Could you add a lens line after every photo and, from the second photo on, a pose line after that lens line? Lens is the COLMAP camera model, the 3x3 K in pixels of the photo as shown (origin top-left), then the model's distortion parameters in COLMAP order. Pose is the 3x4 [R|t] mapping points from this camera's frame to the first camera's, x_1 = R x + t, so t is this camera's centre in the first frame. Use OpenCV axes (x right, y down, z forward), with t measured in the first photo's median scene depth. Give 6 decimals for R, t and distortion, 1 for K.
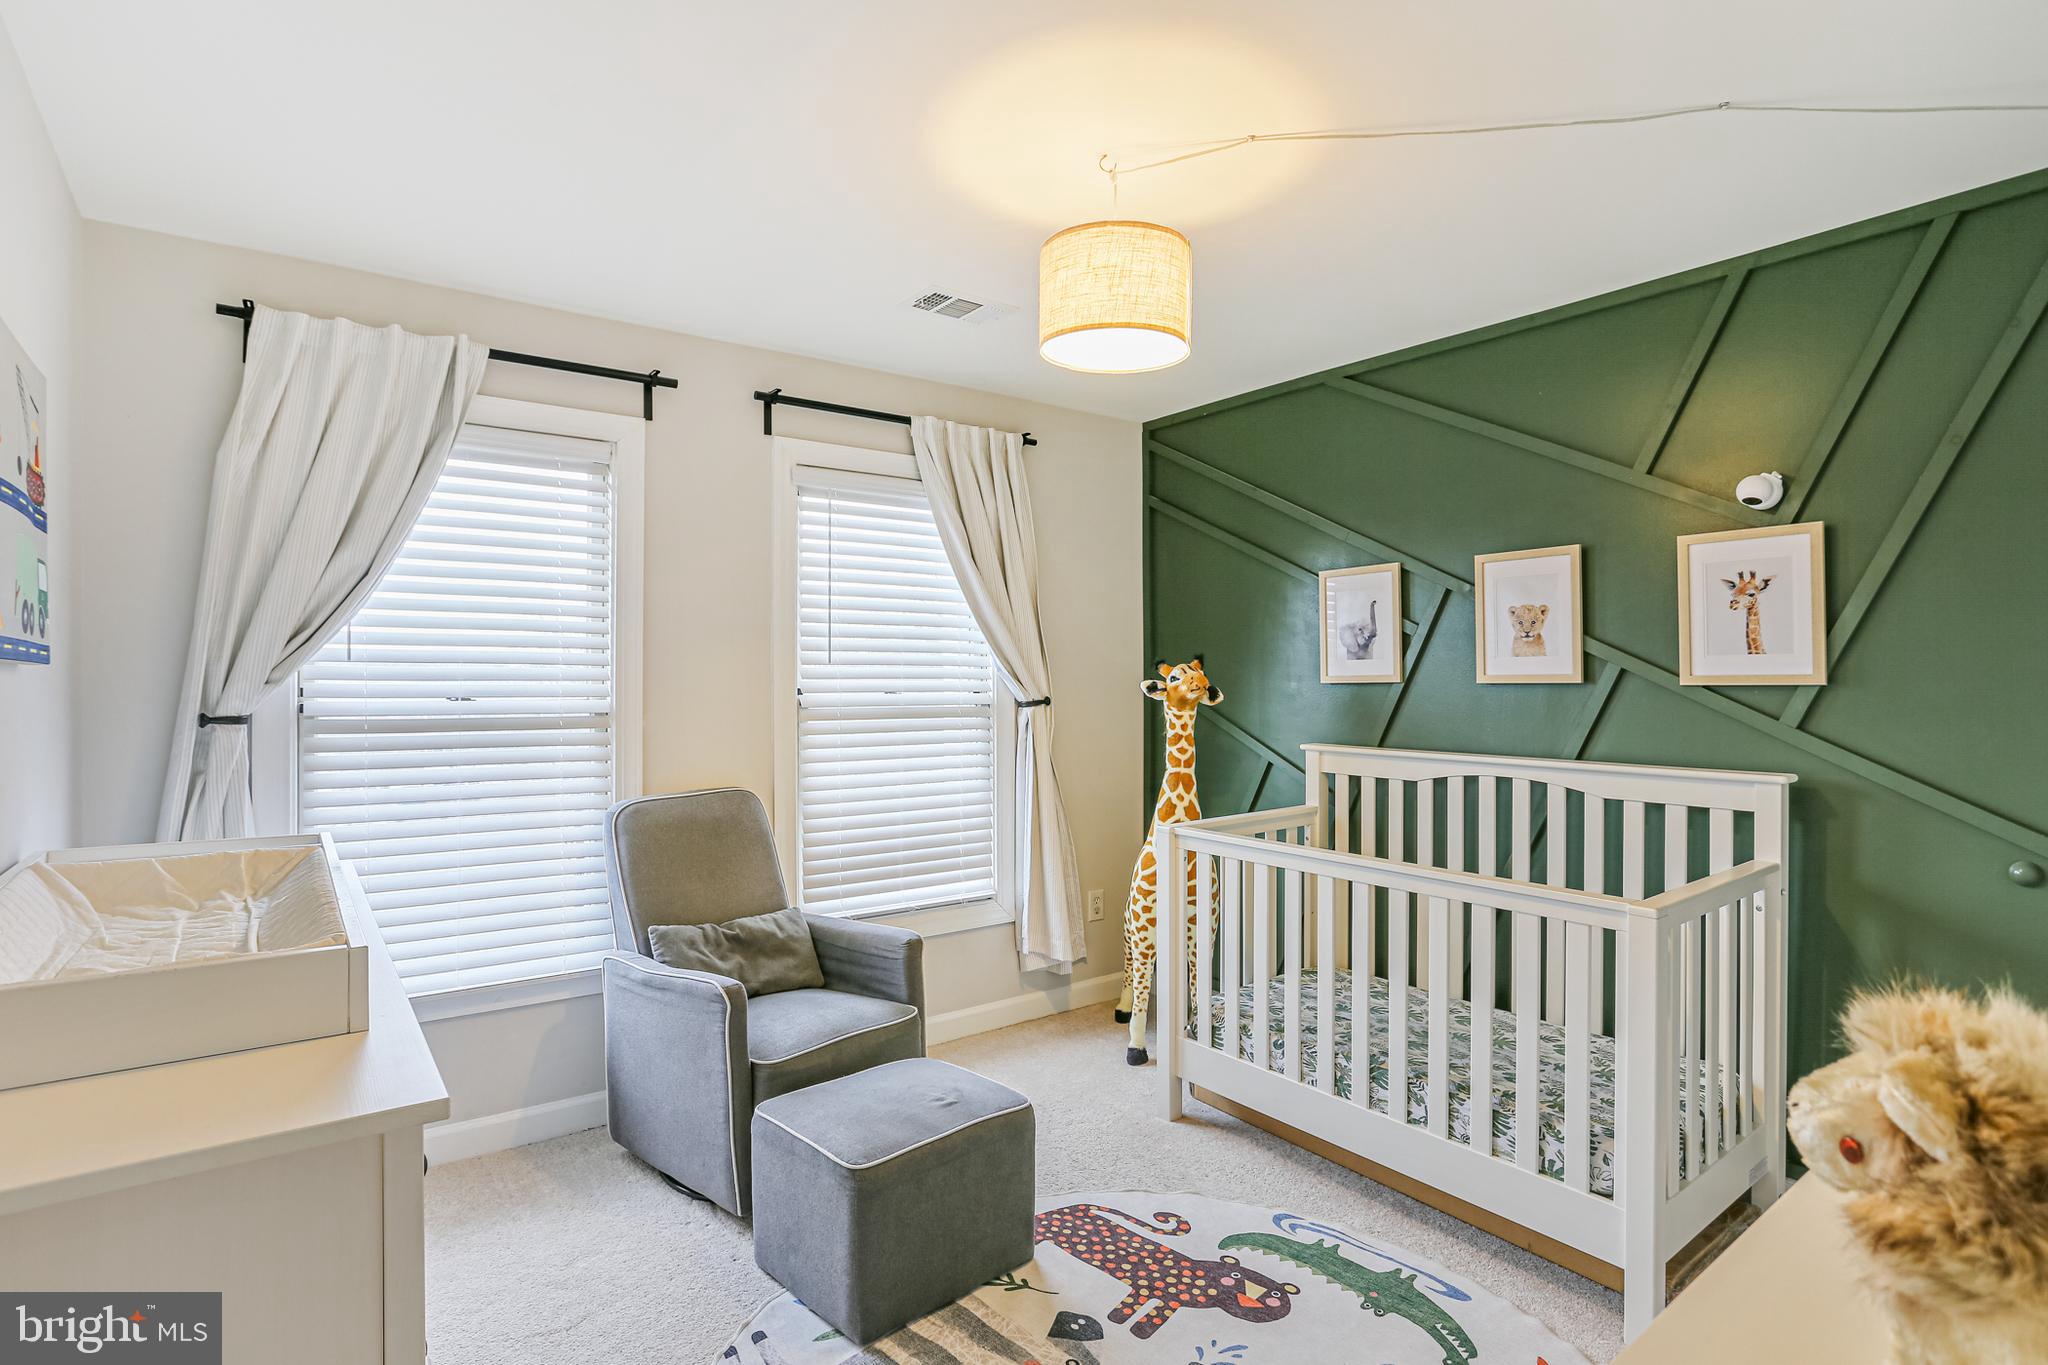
lens RADIAL K [[1025.1, 0, 1020.9], [0, 1025.1, 669.0], [0, 0, 1]] dist [-0.067924, 0.042064]
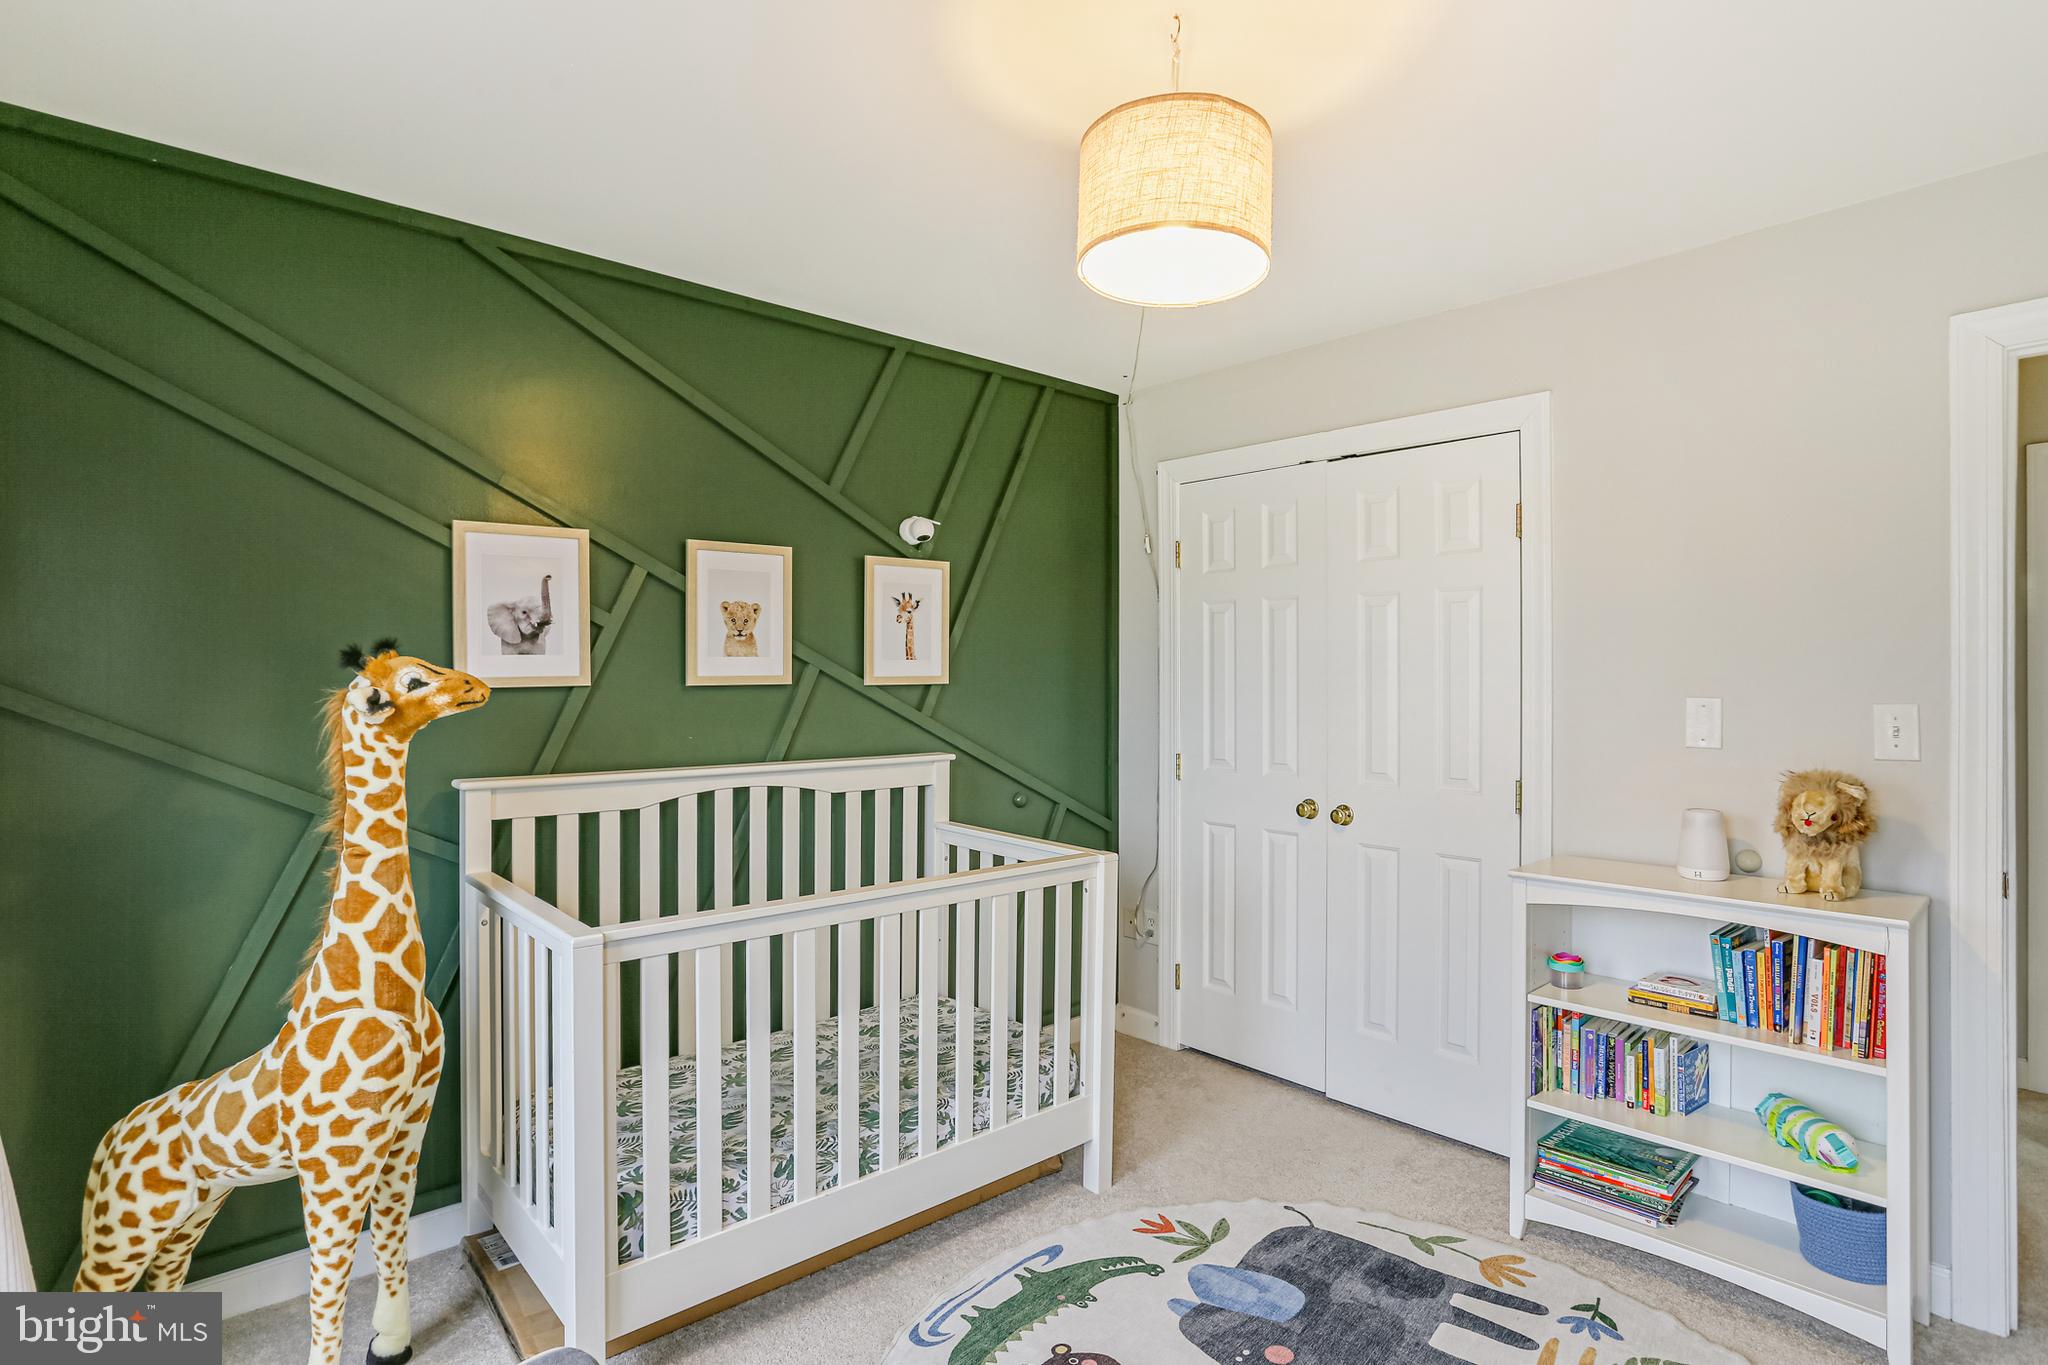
lens RADIAL K [[1031.7, 0, 1021.1], [0, 1031.7, 676.5], [0, 0, 1]] dist [-0.070267, 0.035154]
pose [[-0.097297, 0.008684, 0.995217, -0.494118], [0.000745, 0.999962, -0.008652, 0.015189], [-0.995255, -0.000100, -0.097300, 0.874636]]
